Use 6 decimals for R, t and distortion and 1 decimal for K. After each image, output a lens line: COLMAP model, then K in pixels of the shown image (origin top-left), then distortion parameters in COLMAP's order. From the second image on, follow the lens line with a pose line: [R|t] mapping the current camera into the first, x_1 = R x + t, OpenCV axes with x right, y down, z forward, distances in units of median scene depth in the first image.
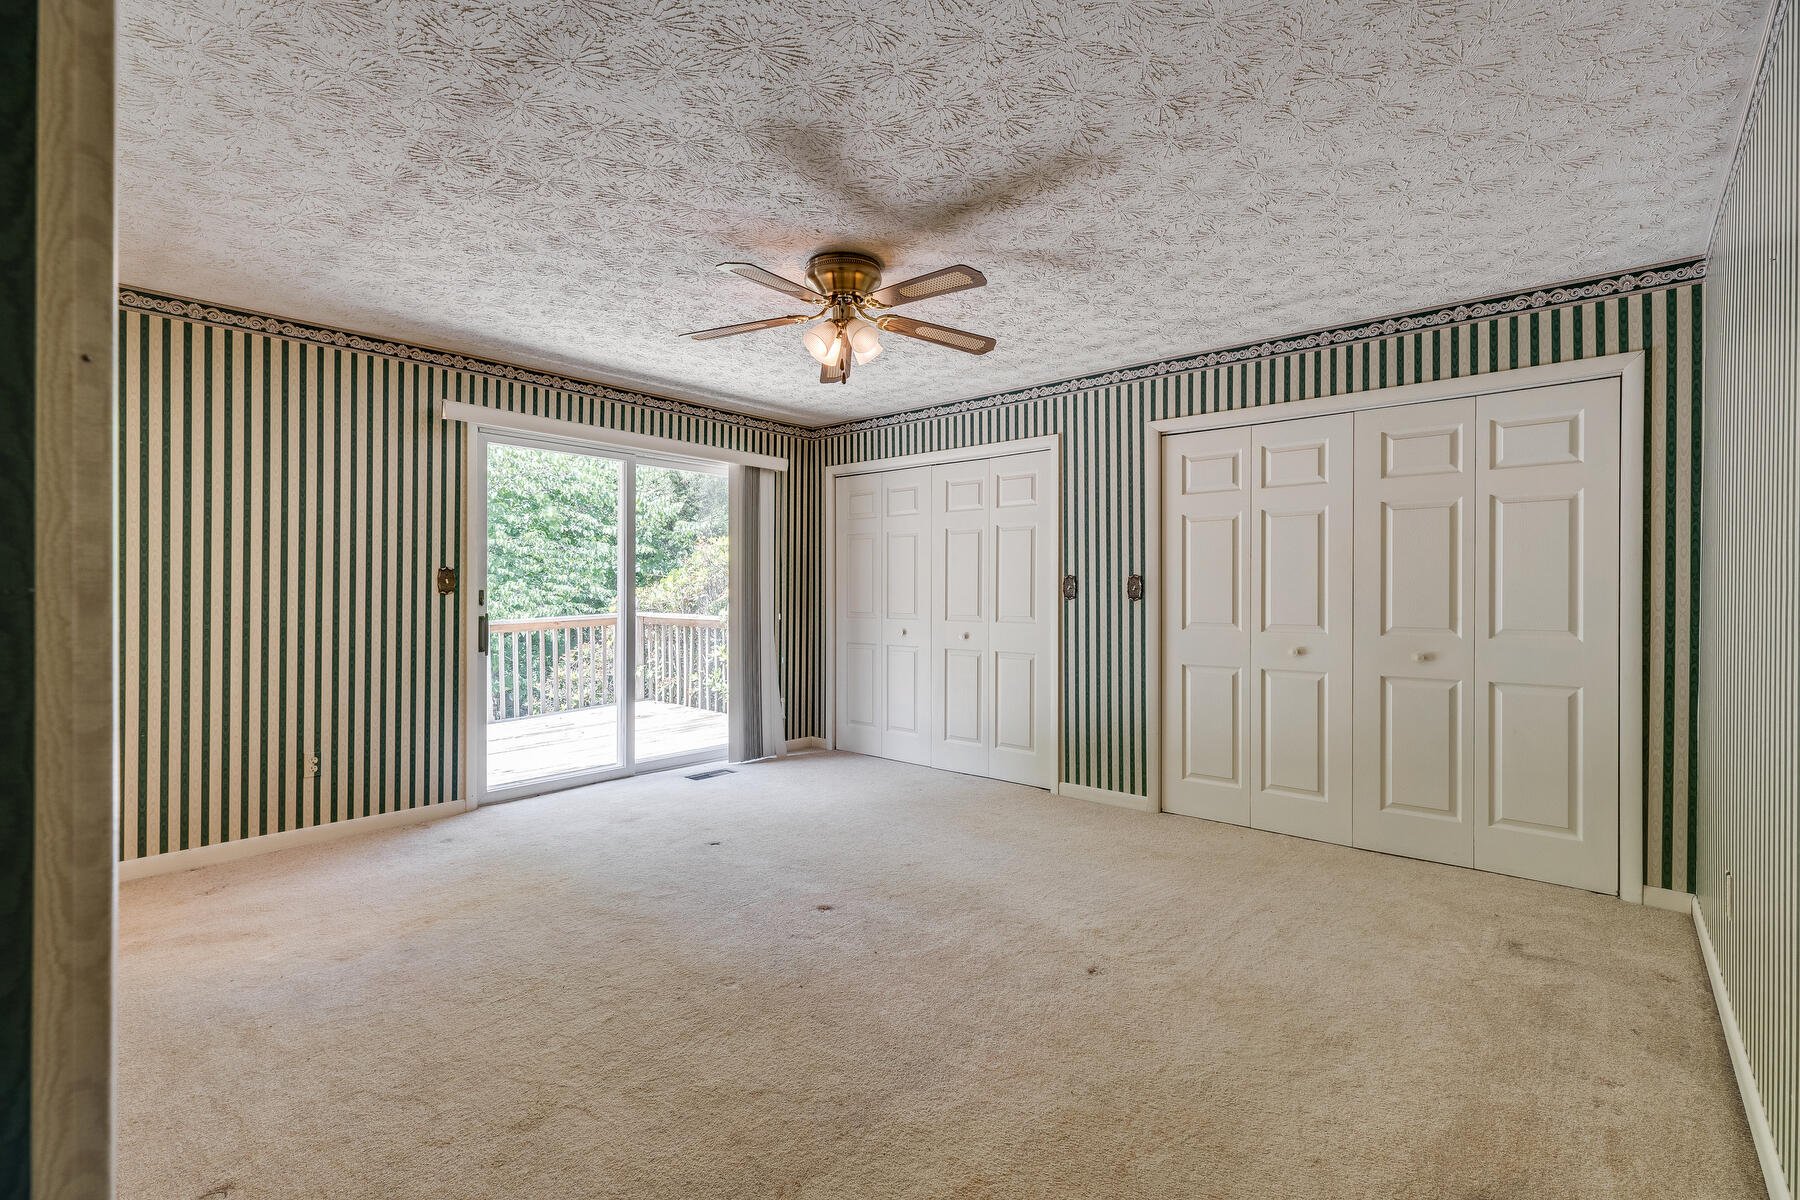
lens RADIAL K [[831.1, 0, 890.6], [0, 831.1, 590.8], [0, 0, 1]] dist [0.005931, 0.000364]
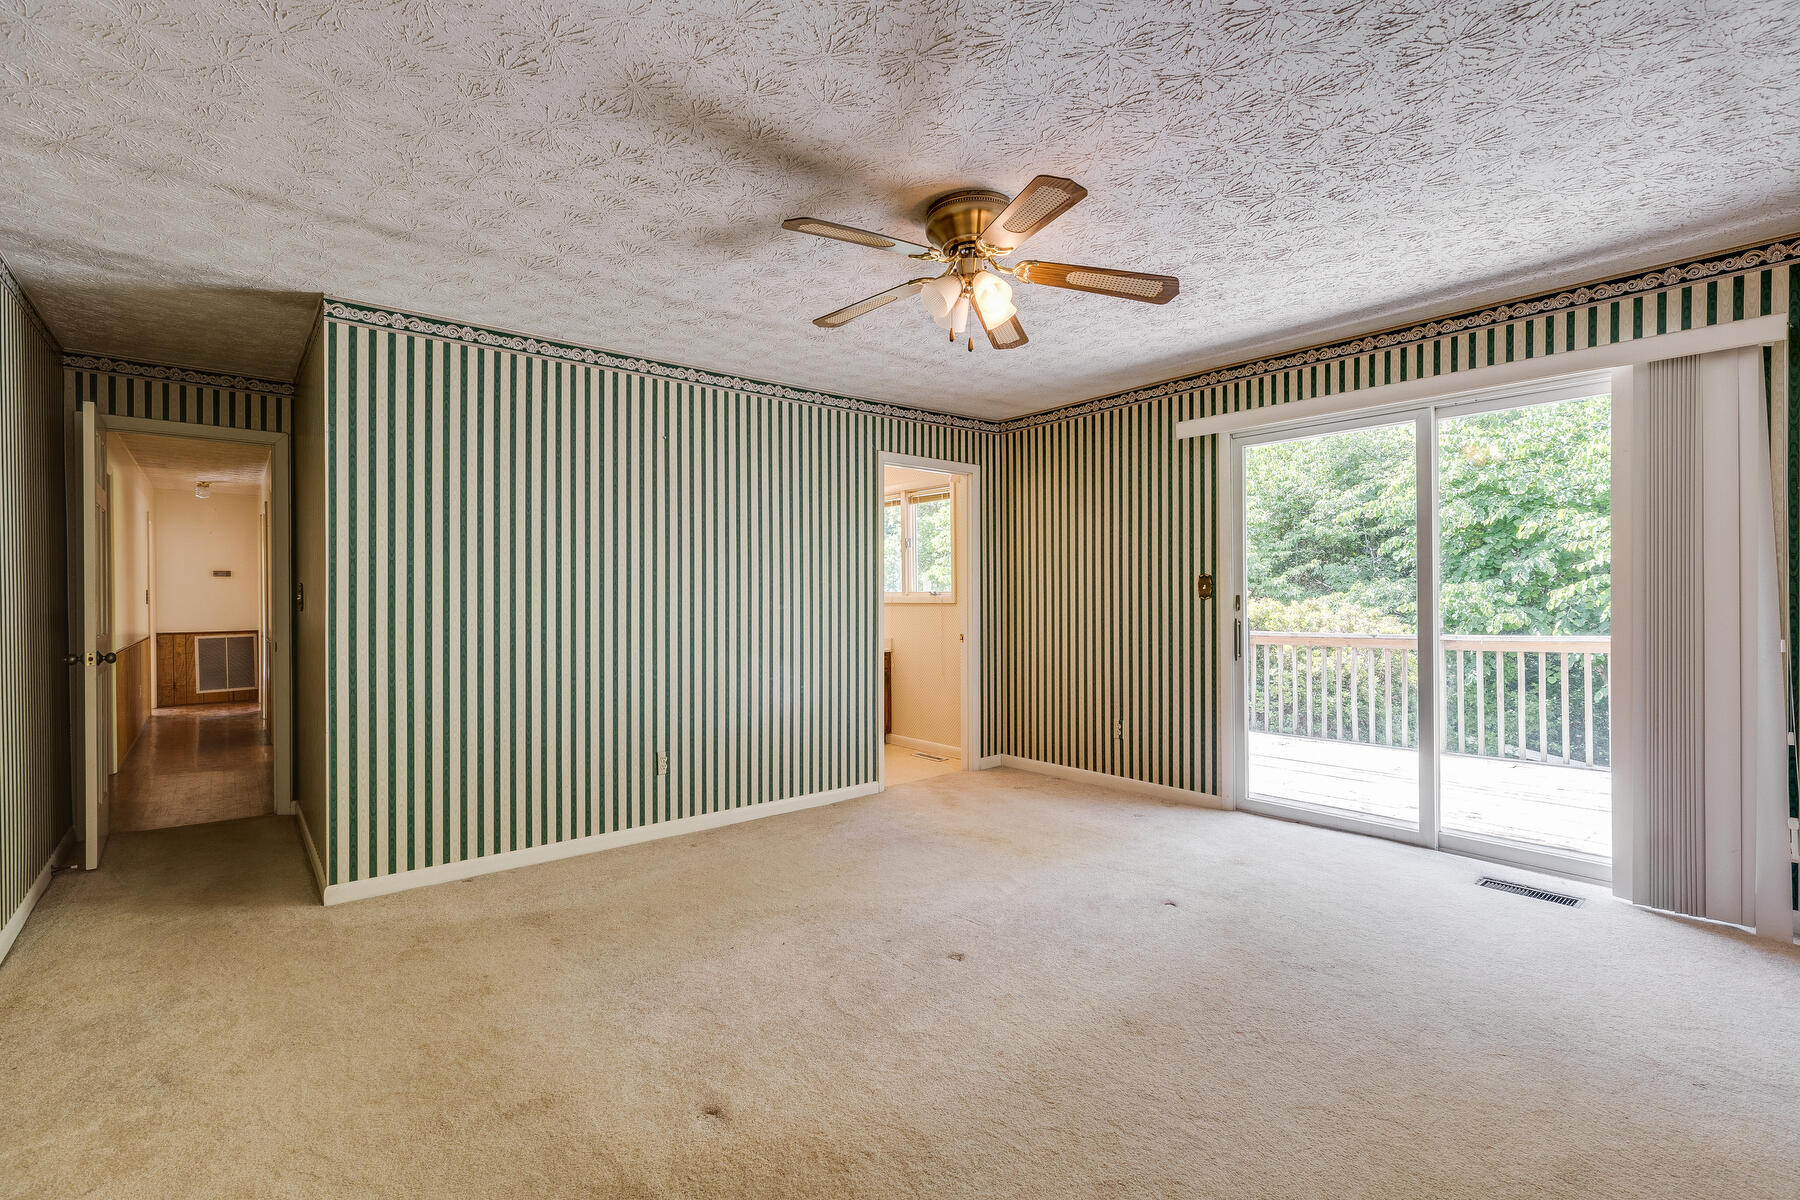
lens RADIAL K [[831.1, 0, 890.5], [0, 831.1, 601.8], [0, 0, 1]] dist [0.005931, 0.000364]
pose [[-0.181280, 0.007281, -0.983405, 0.563397], [0.008351, 0.999948, 0.005864, -0.002465], [0.983396, -0.007150, -0.181332, 0.759080]]
